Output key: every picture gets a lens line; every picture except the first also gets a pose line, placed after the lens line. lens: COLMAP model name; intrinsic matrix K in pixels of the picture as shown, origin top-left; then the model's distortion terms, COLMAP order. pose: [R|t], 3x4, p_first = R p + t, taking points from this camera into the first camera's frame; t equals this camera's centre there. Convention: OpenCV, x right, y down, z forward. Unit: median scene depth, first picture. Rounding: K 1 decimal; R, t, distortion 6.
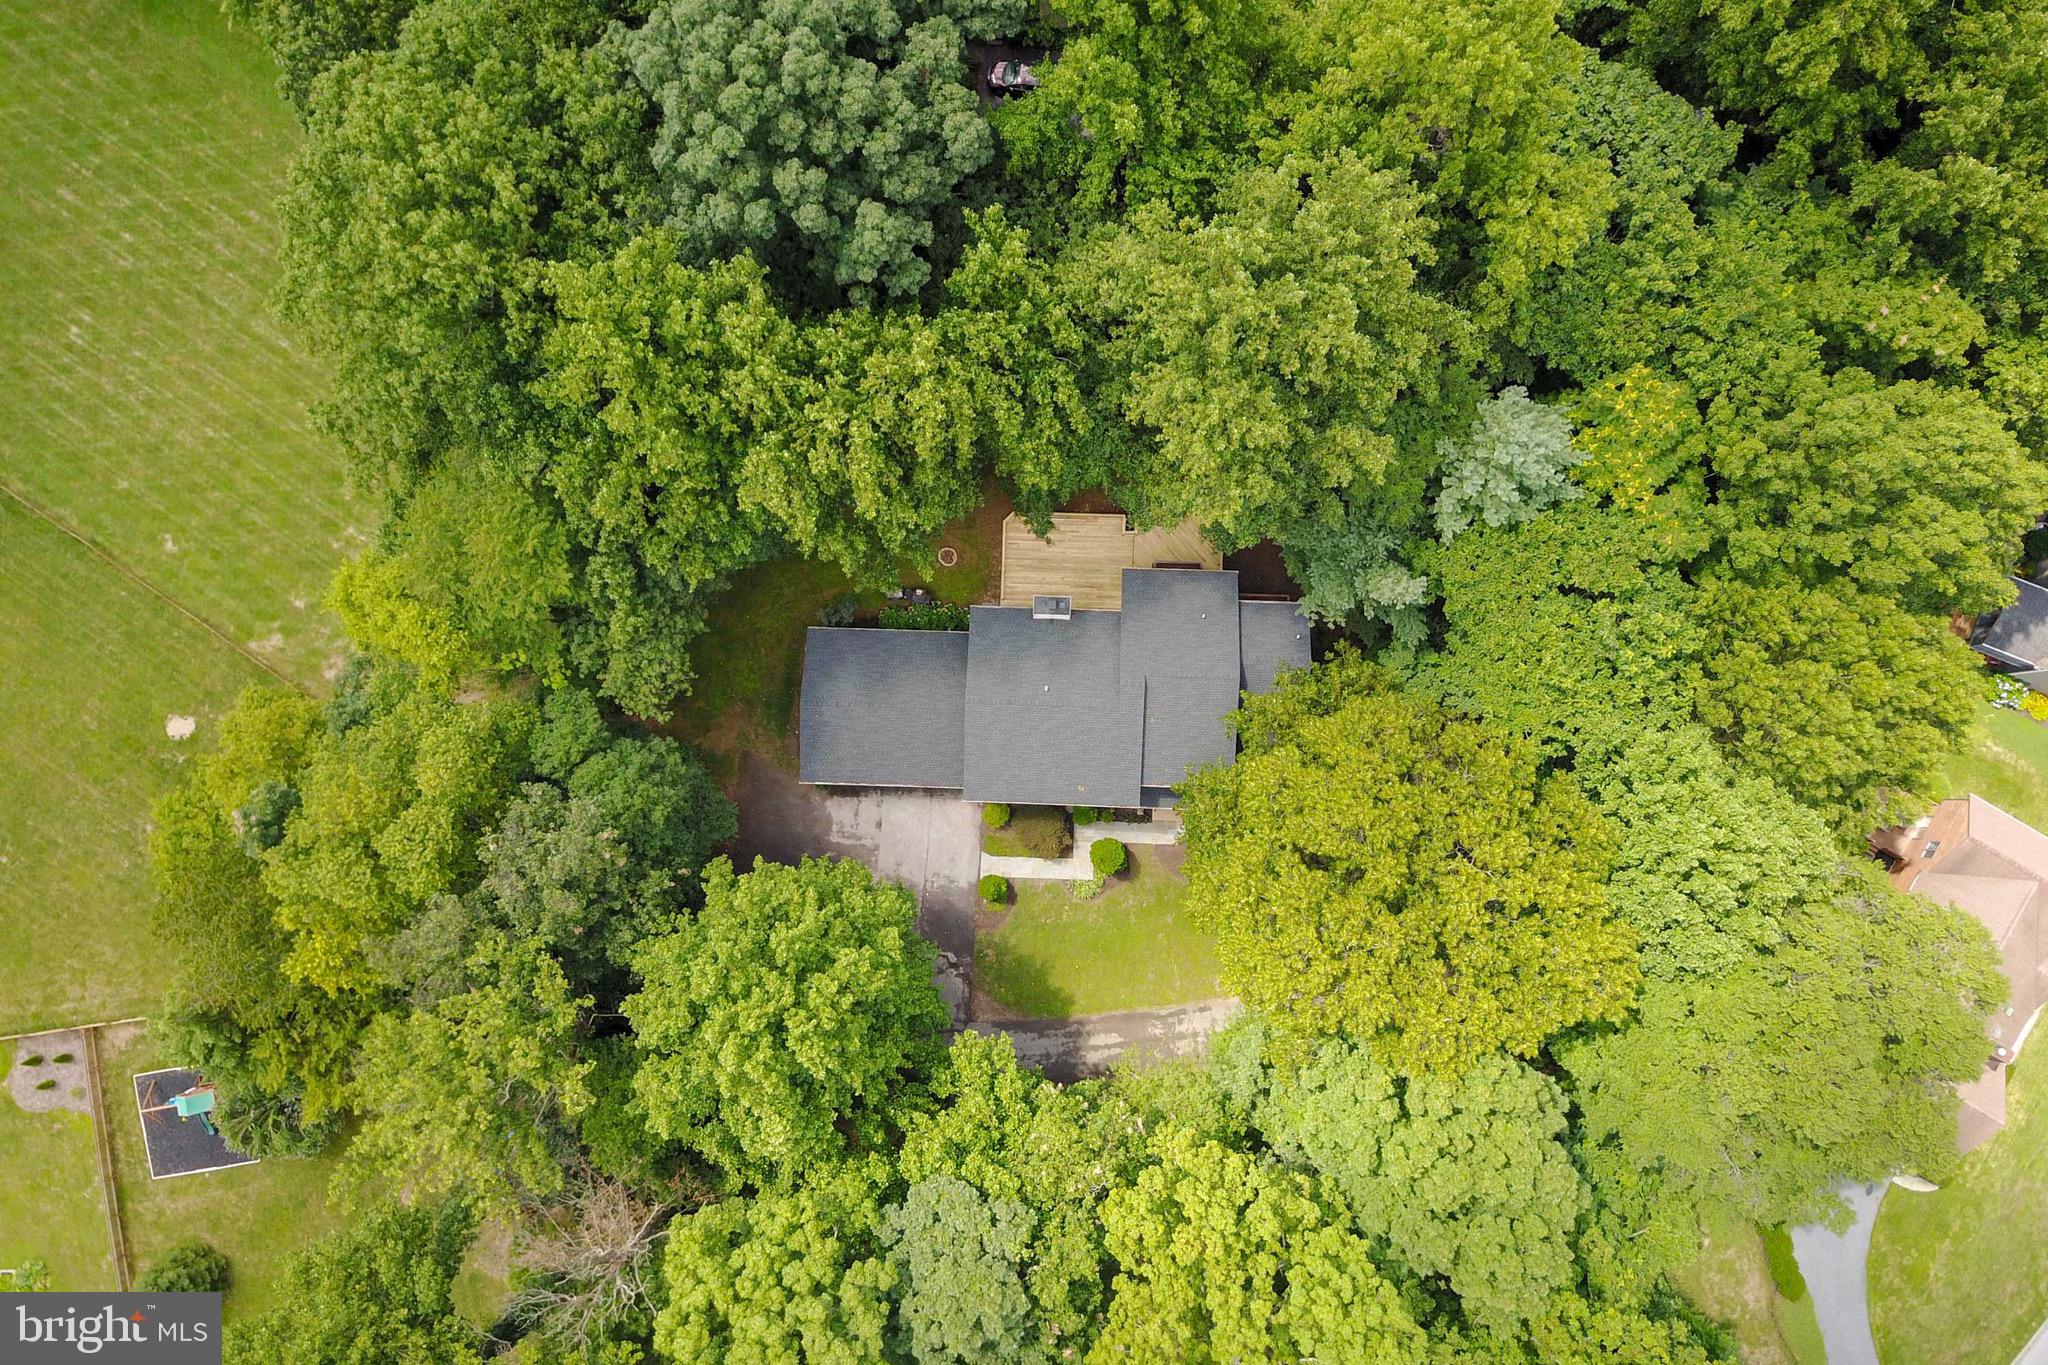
lens RADIAL K [[1549.8, 0, 1029.0], [0, 1549.8, 679.3], [0, 0, 1]] dist [0.045589, -0.000610]
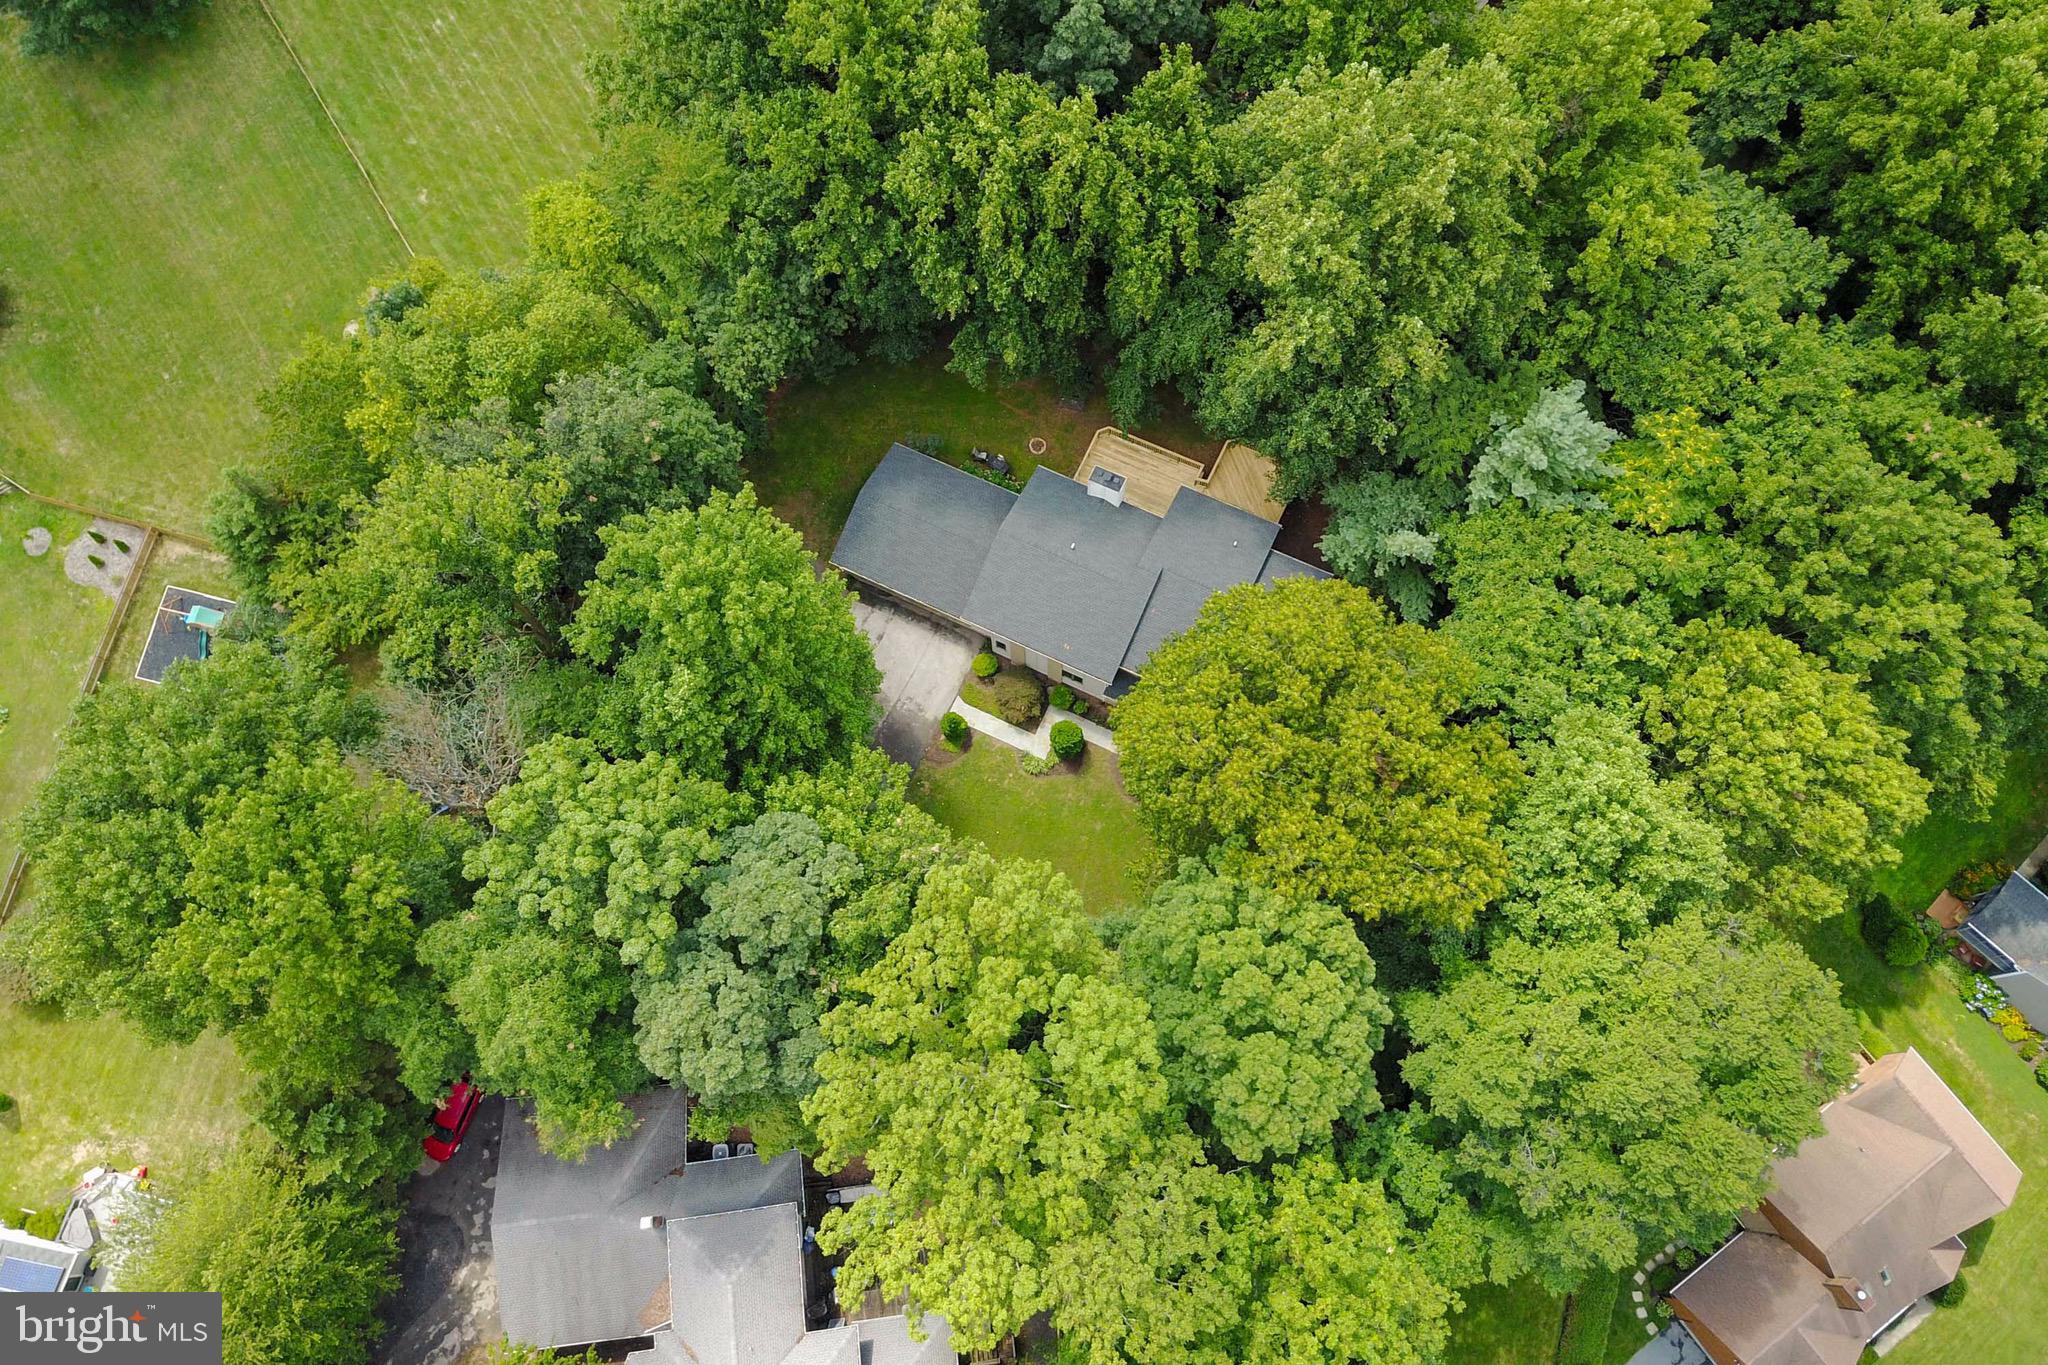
lens RADIAL K [[1549.8, 0, 1021.0], [0, 1549.8, 686.4], [0, 0, 1]] dist [0.045589, -0.000610]
pose [[0.919282, 0.373181, -0.125128, 0.165932], [-0.391891, 0.897400, -0.202718, 0.363218], [0.036639, 0.235391, 0.971210, -0.023313]]
